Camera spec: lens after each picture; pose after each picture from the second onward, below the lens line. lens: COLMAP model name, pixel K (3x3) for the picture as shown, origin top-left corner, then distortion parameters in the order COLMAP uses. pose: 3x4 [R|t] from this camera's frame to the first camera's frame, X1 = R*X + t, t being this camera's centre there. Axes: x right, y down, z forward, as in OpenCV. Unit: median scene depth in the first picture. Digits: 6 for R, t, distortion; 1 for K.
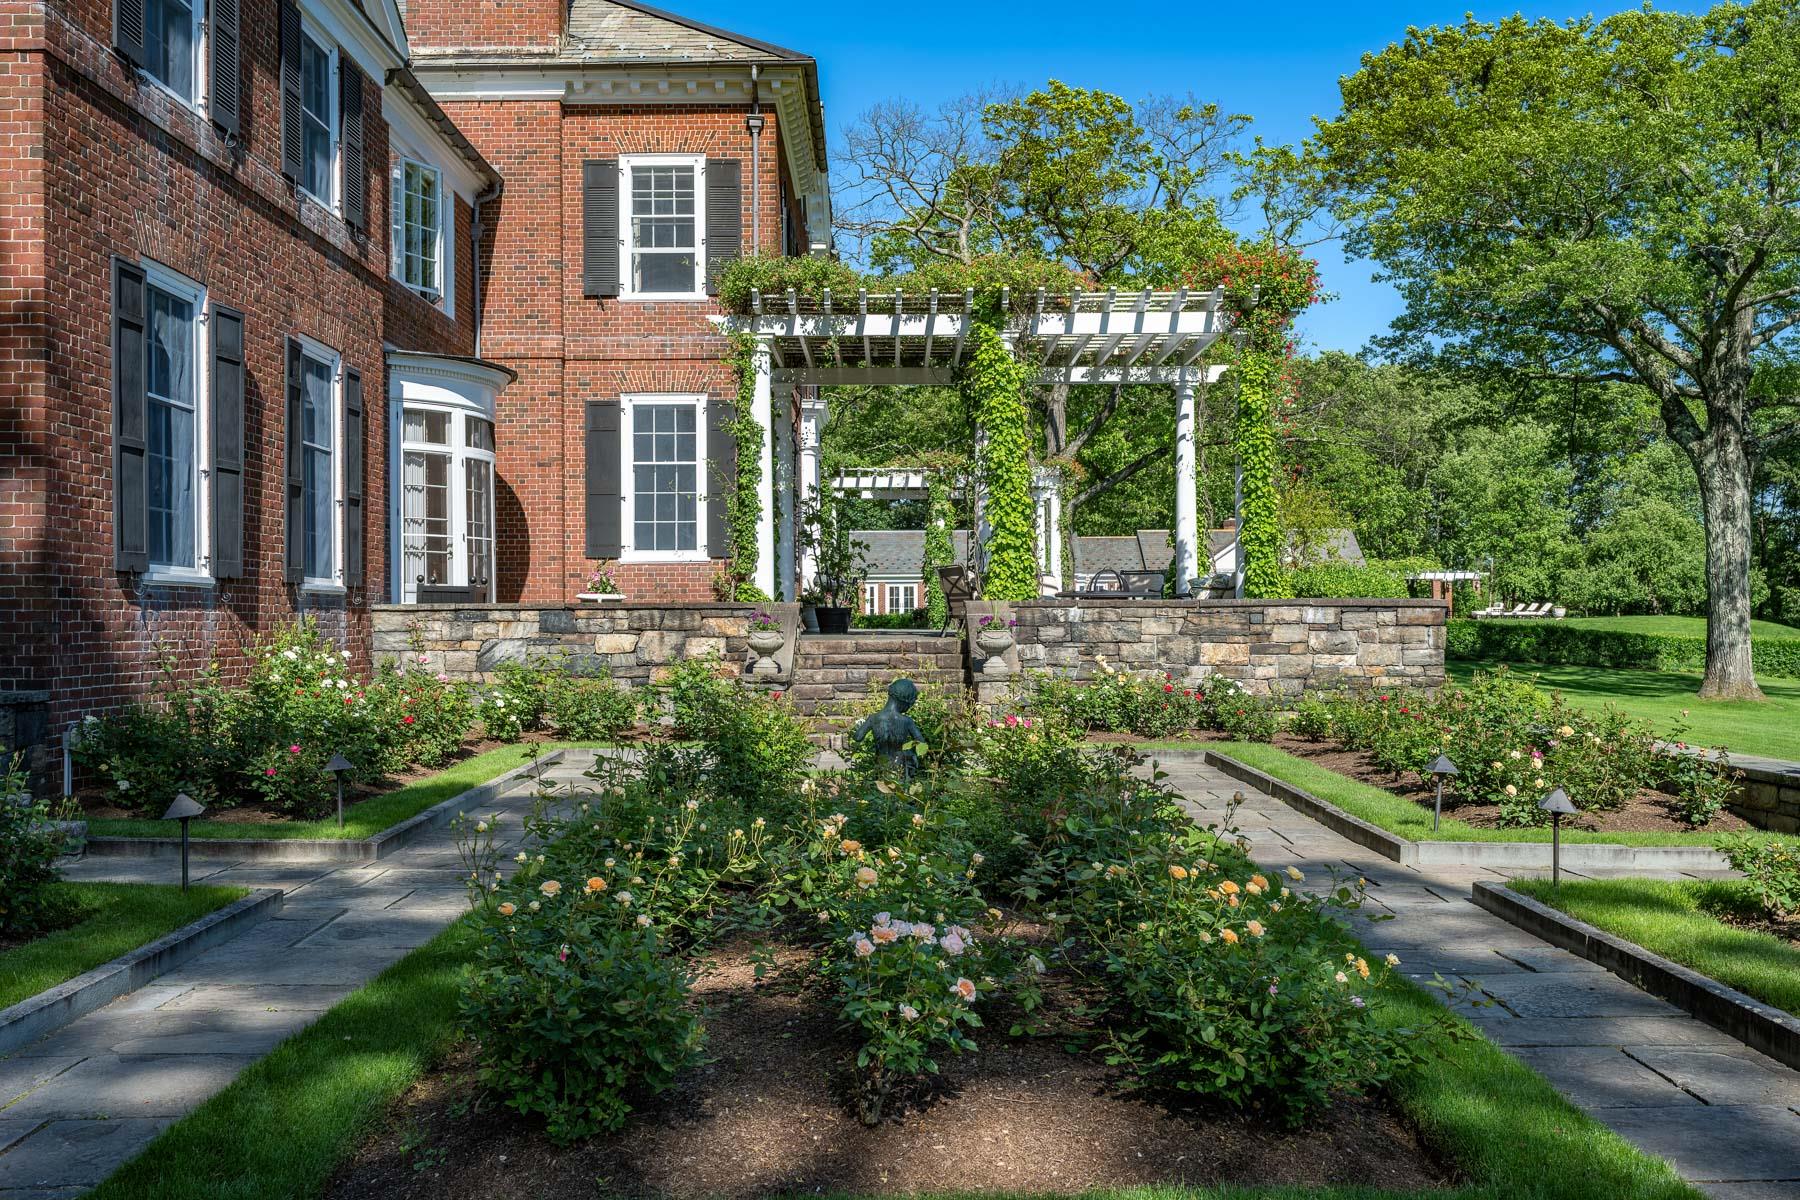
lens RADIAL K [[1716.7, 0, 901.4], [0, 1716.7, 596.6], [0, 0, 1]] dist [0.017273, 0.000000]
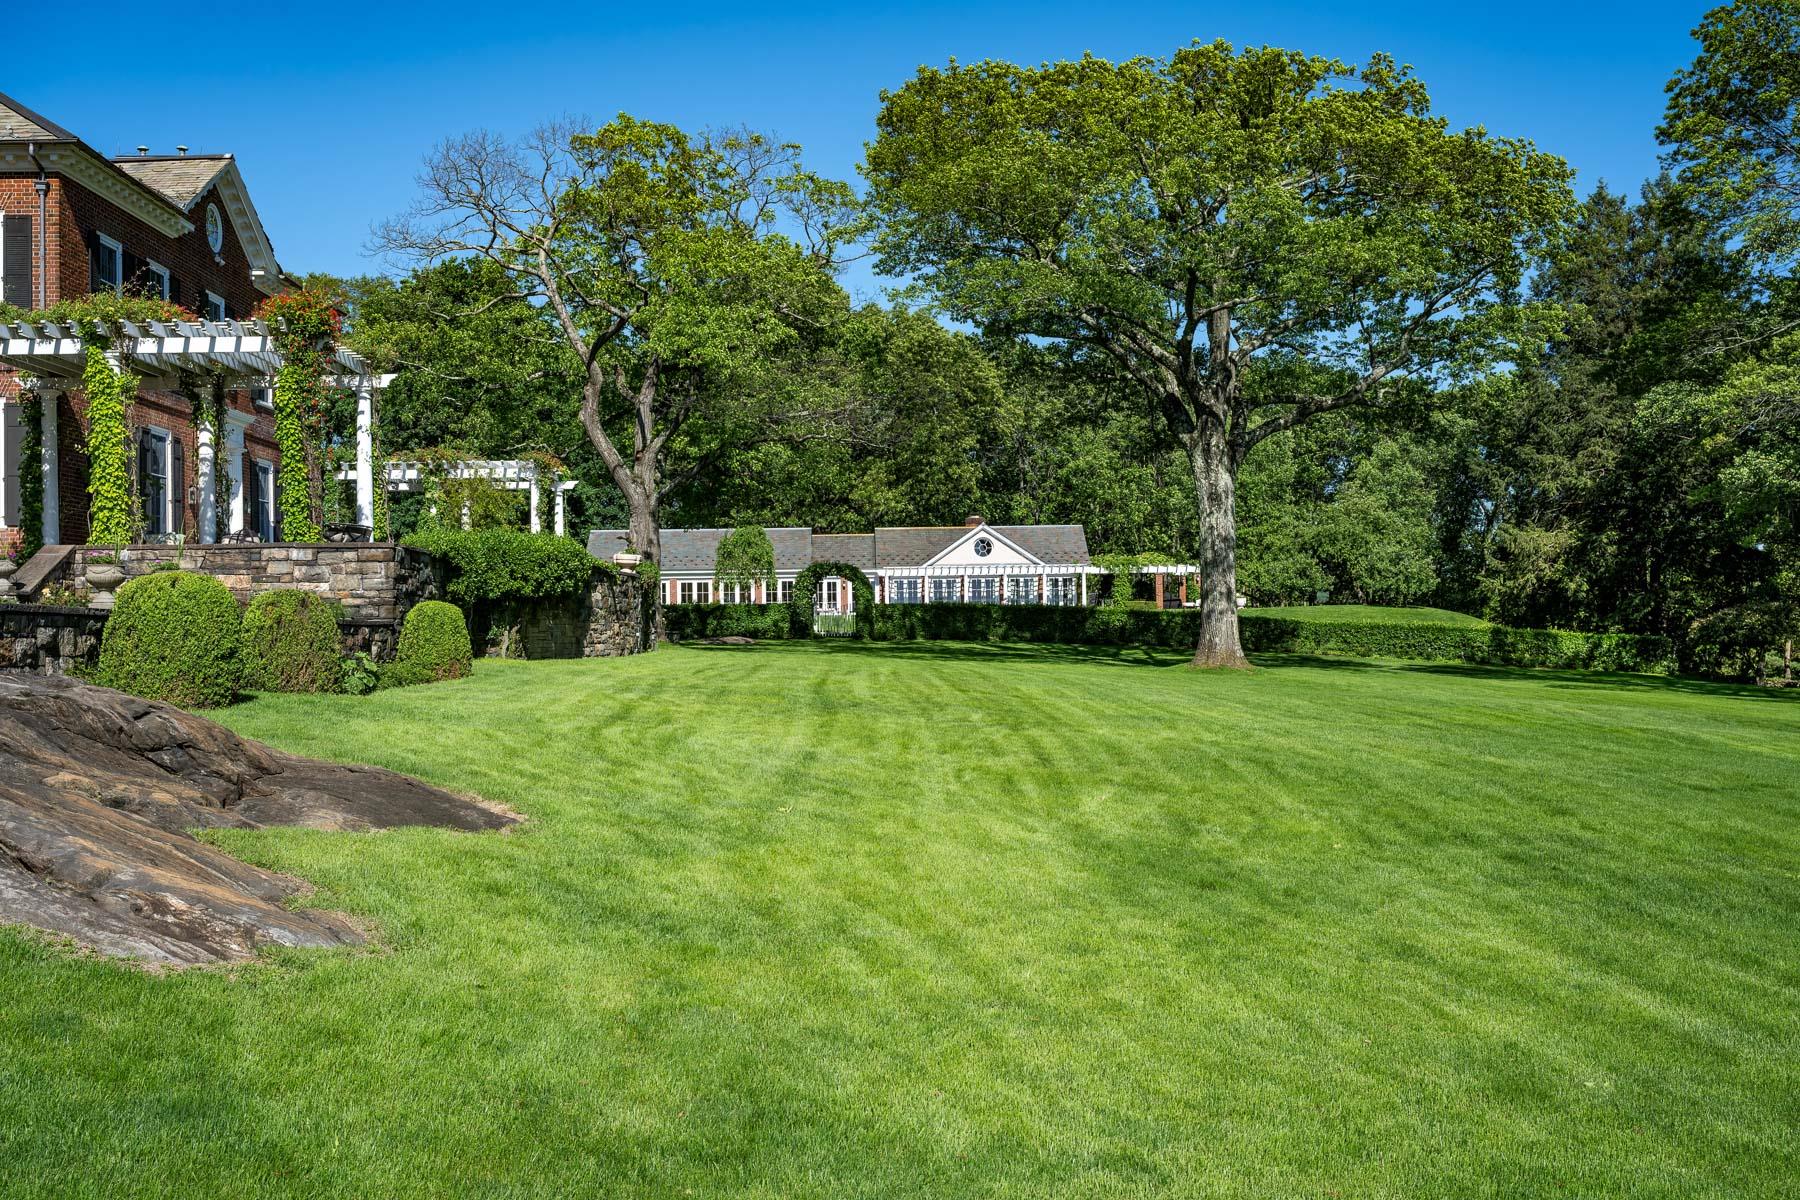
lens RADIAL K [[1815.4, 0, 897.0], [0, 1815.4, 602.5], [0, 0, 1]] dist [-0.003214, 0.000000]
pose [[0.999803, -0.007067, 0.018572, 0.655171], [0.007150, 0.999965, -0.004416, 0.056195], [-0.018540, 0.004548, 0.999818, -0.451853]]
